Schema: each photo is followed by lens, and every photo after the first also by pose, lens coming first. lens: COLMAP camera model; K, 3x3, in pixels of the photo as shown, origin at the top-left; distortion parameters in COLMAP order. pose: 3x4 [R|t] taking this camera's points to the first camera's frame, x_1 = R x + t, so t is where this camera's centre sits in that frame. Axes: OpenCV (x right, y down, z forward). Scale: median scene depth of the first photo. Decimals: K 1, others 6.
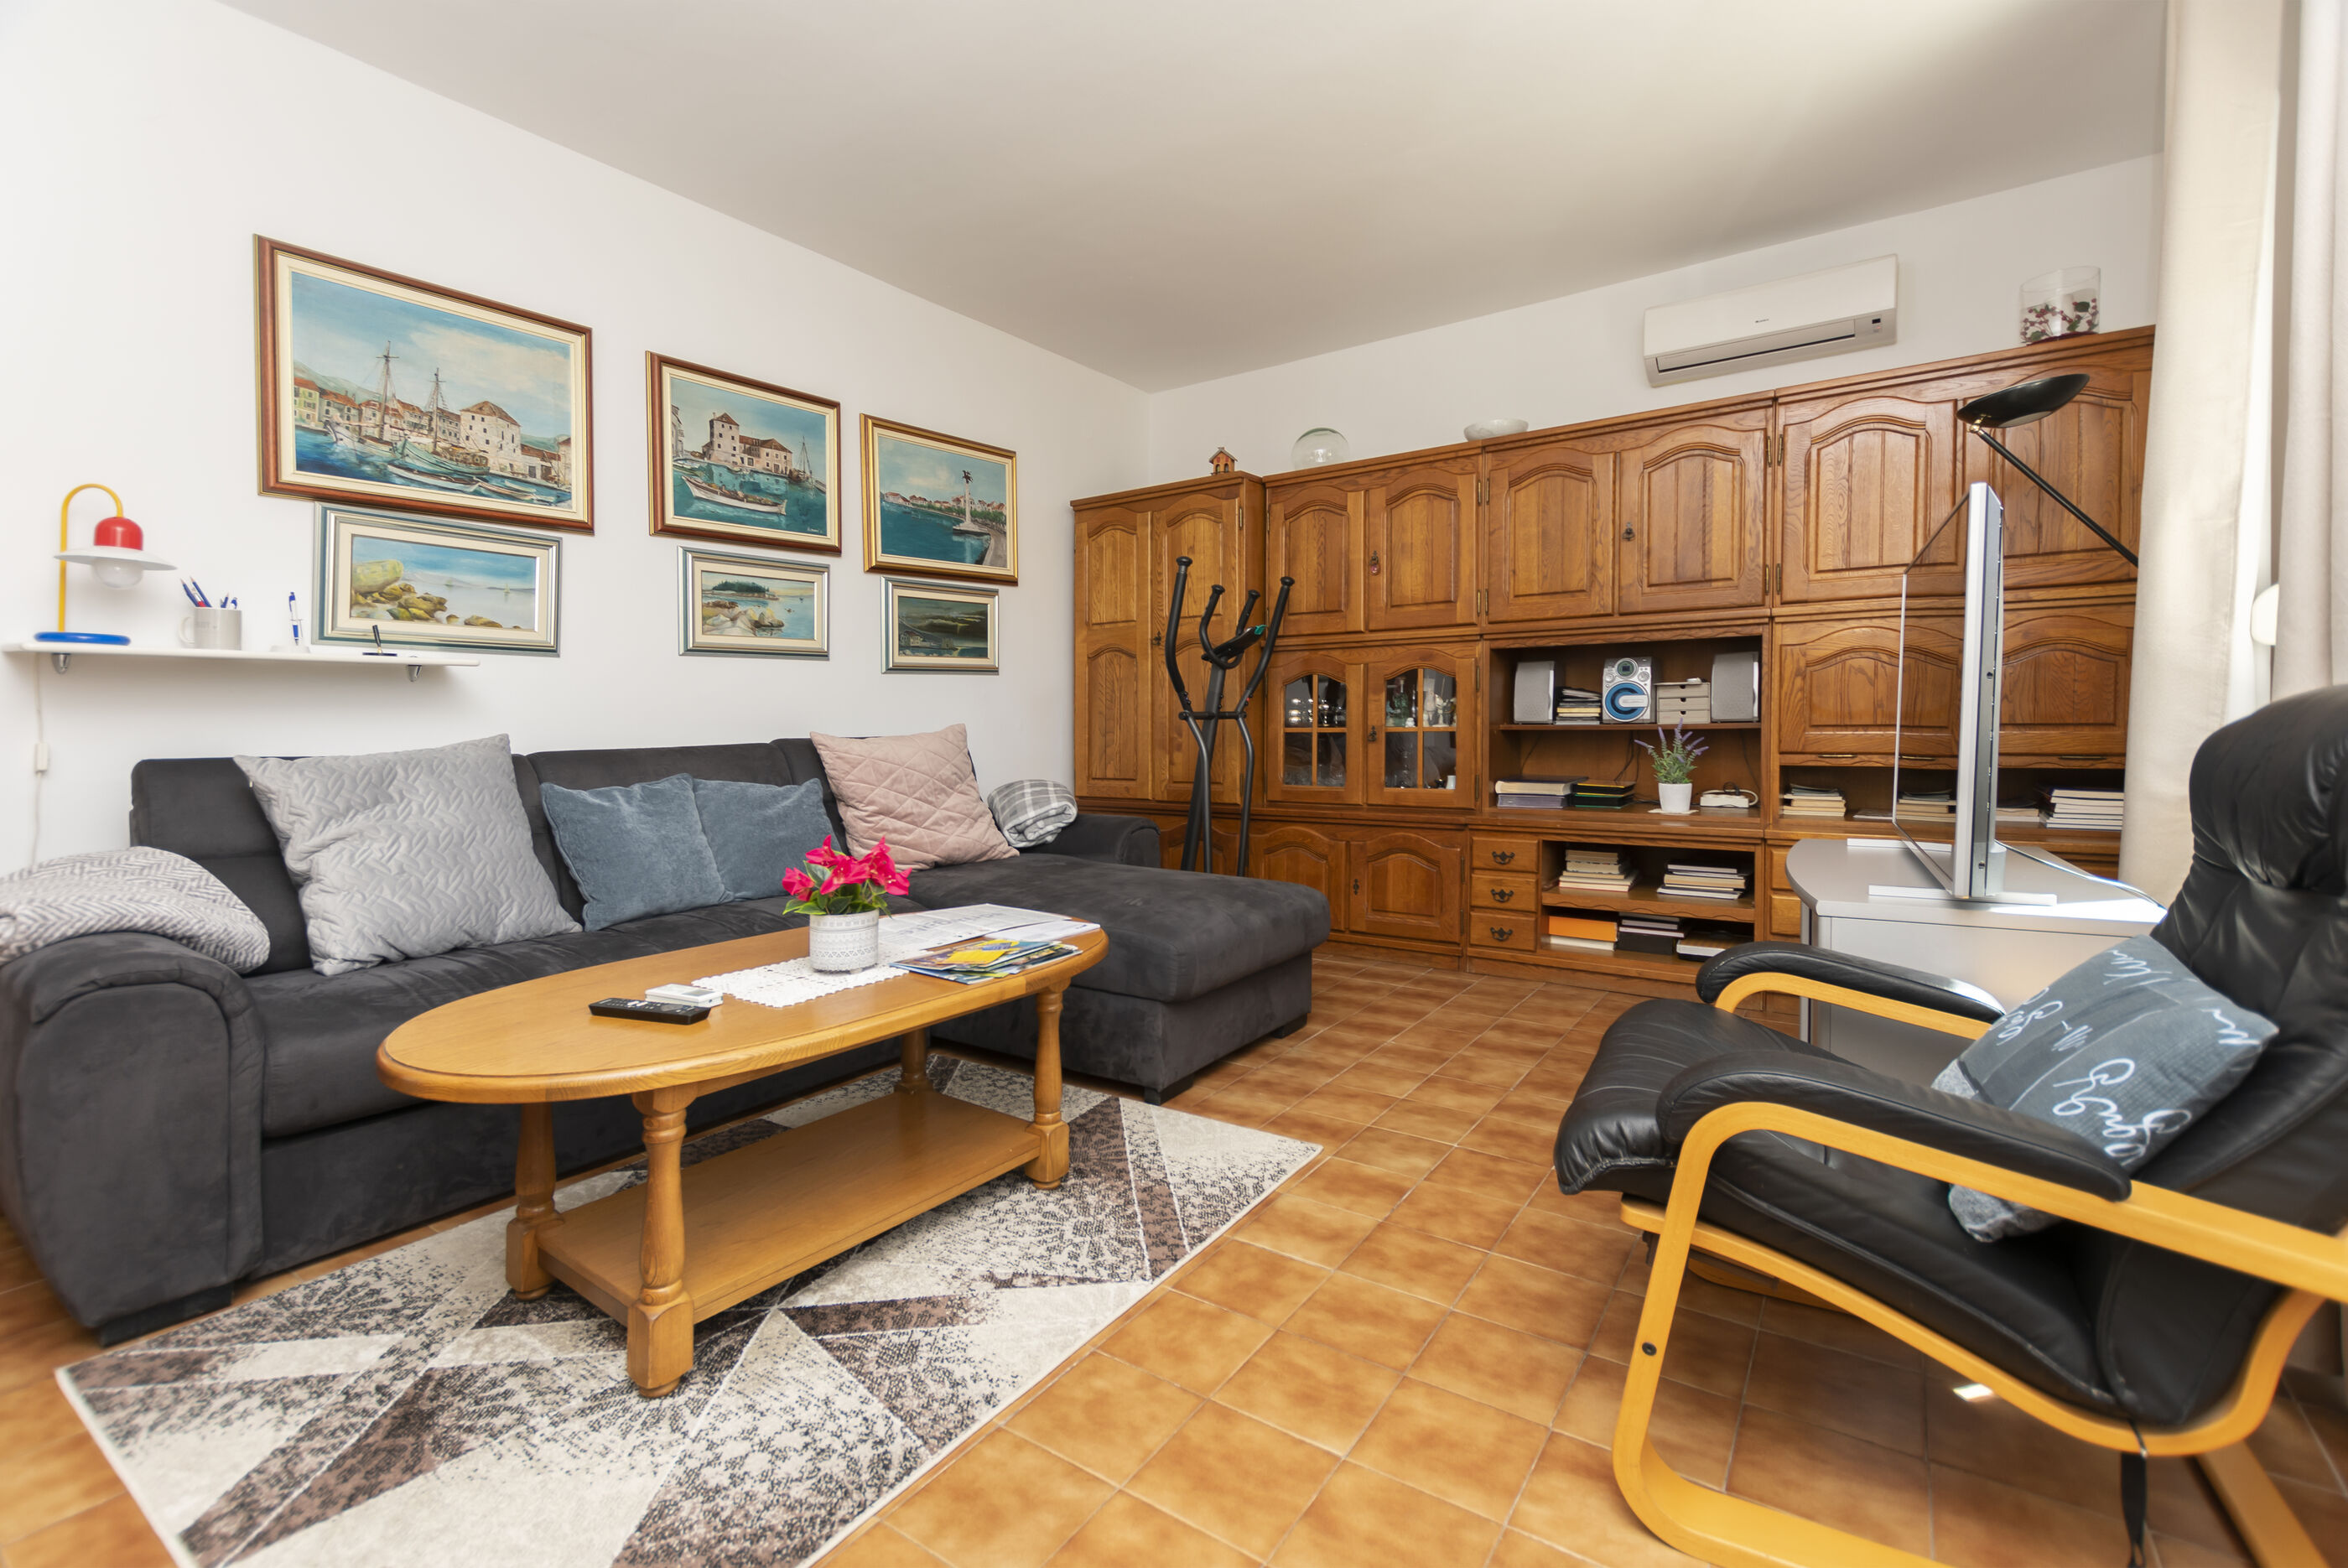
lens RADIAL K [[1045.7, 0, 1191.1], [0, 1045.7, 727.5], [0, 0, 1]] dist [0.008491, 0.000258]
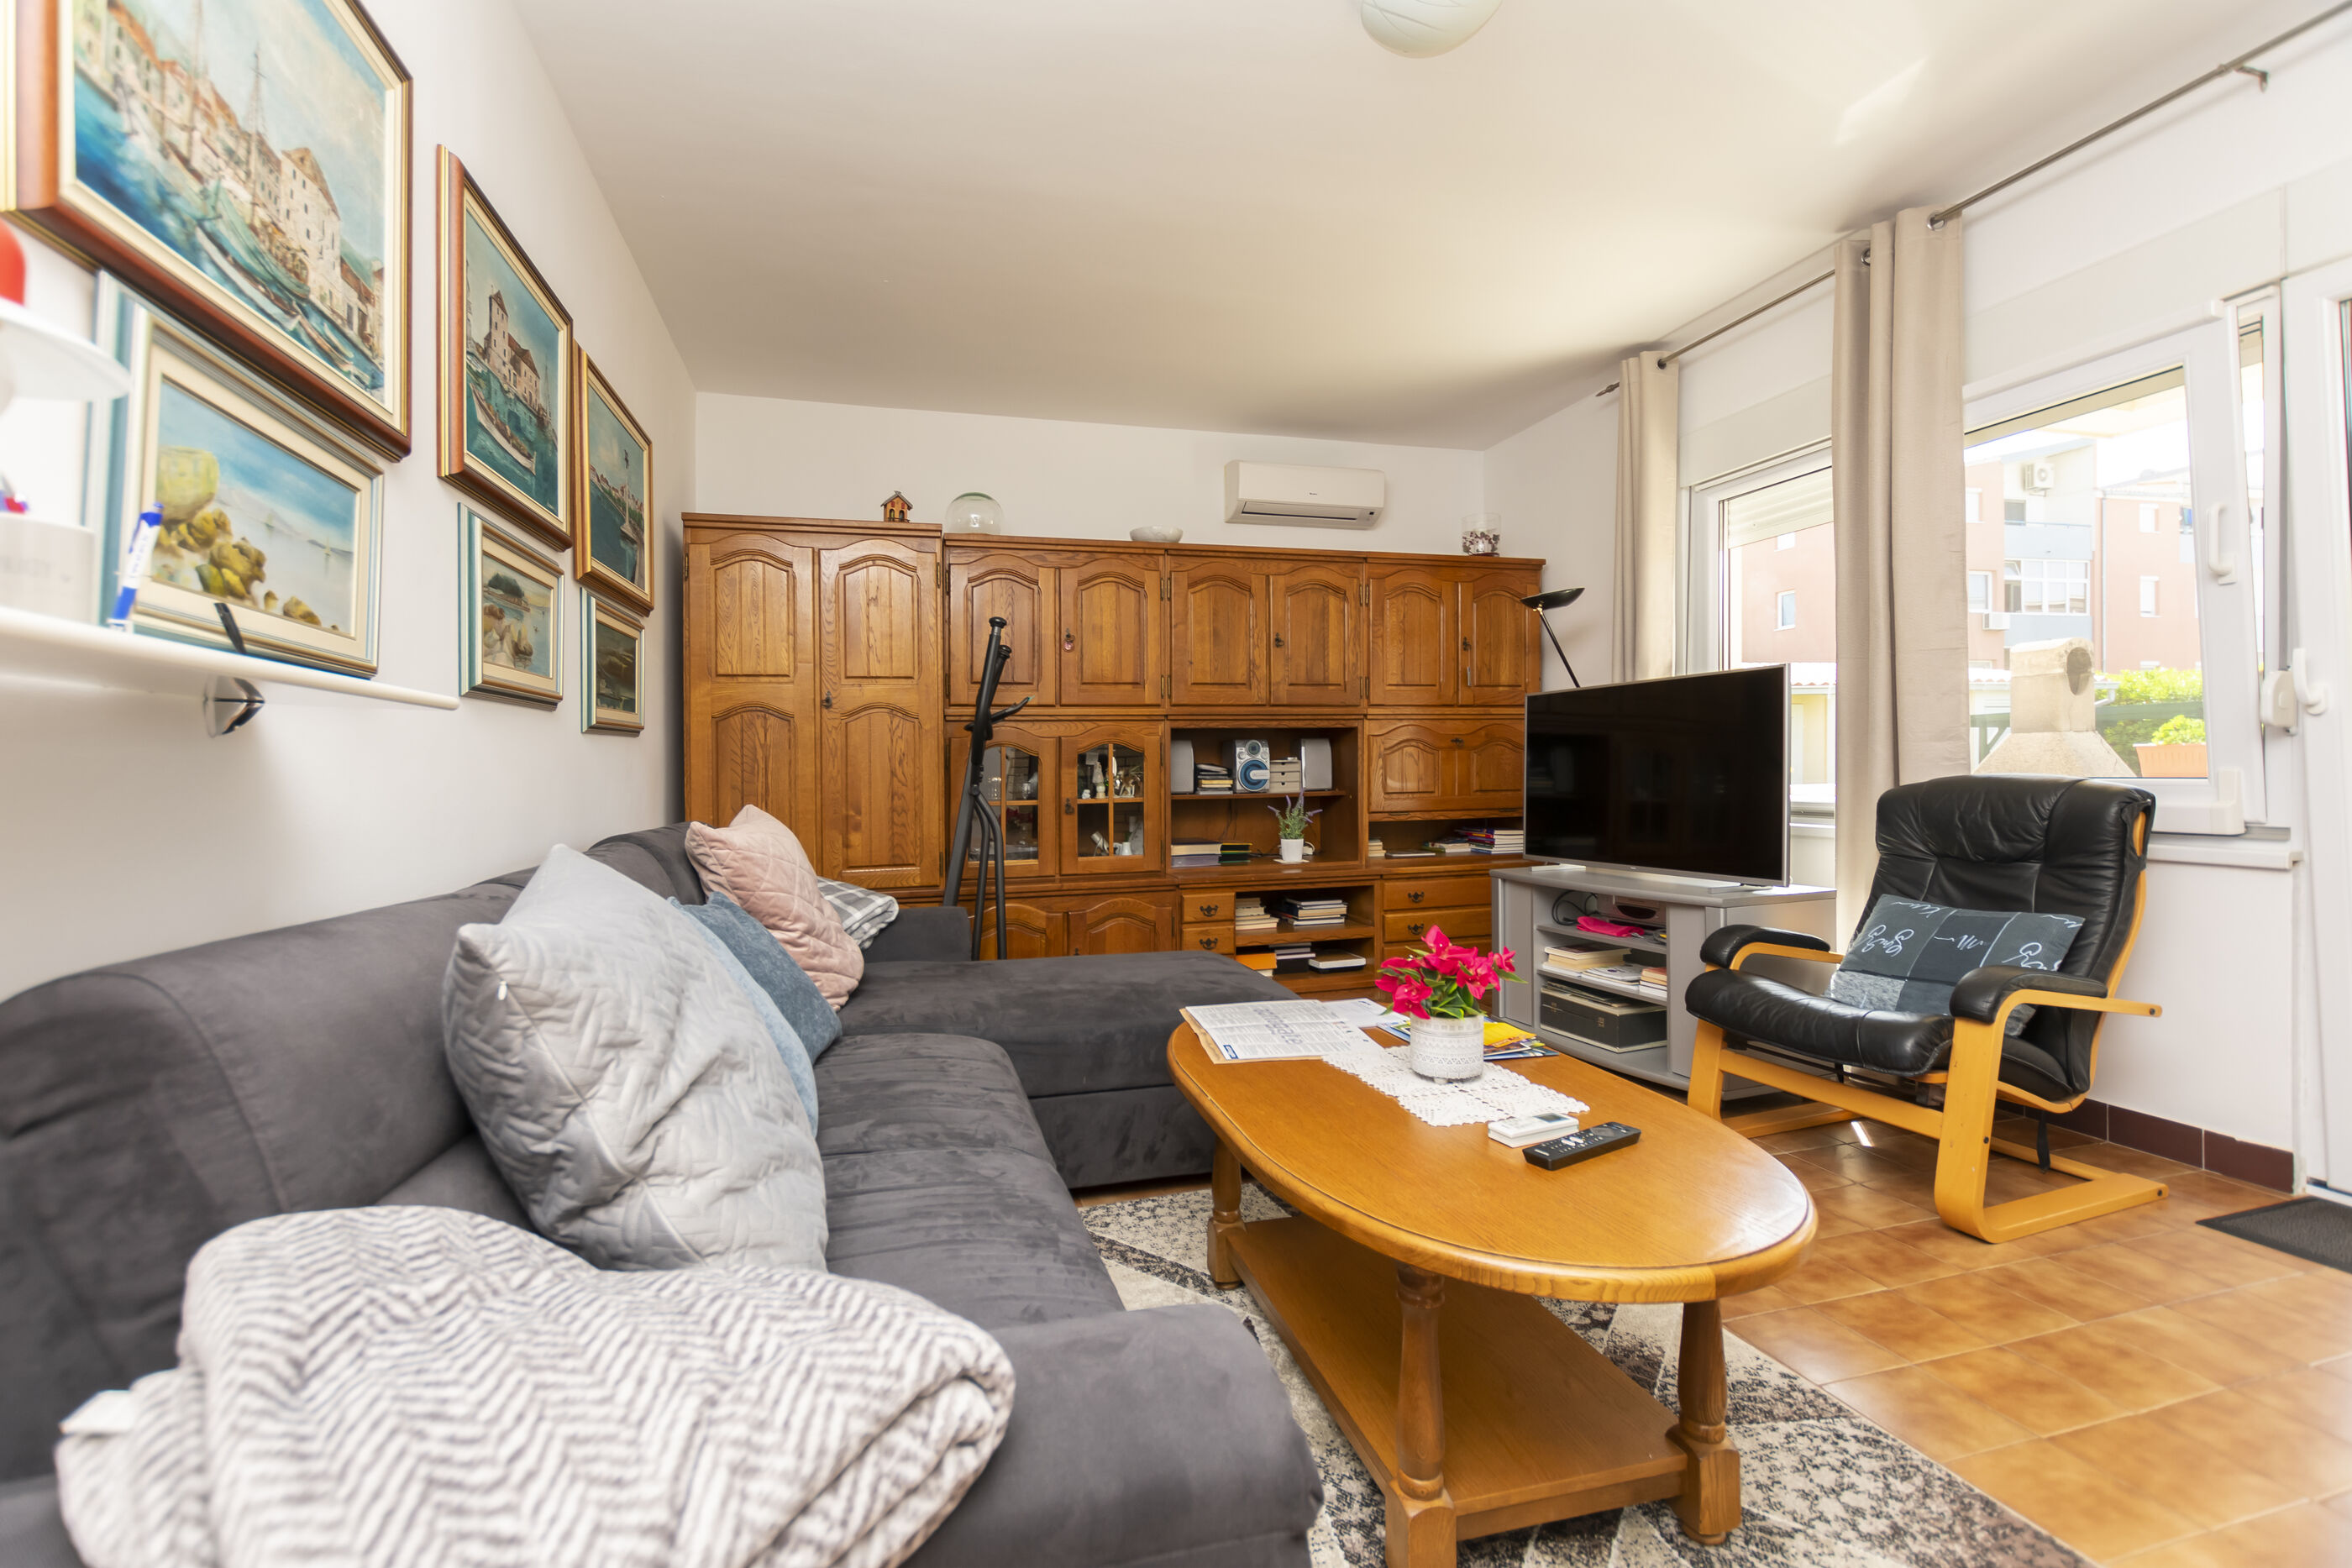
lens RADIAL K [[1018.8, 0, 1181.5], [0, 1018.8, 780.5], [0, 0, 1]] dist [0.001152, -0.000593]
pose [[0.634017, -0.003777, 0.773310, -0.579322], [0.012108, 0.999914, -0.005043, -0.013385], [-0.773224, 0.012560, 0.634008, 0.303232]]
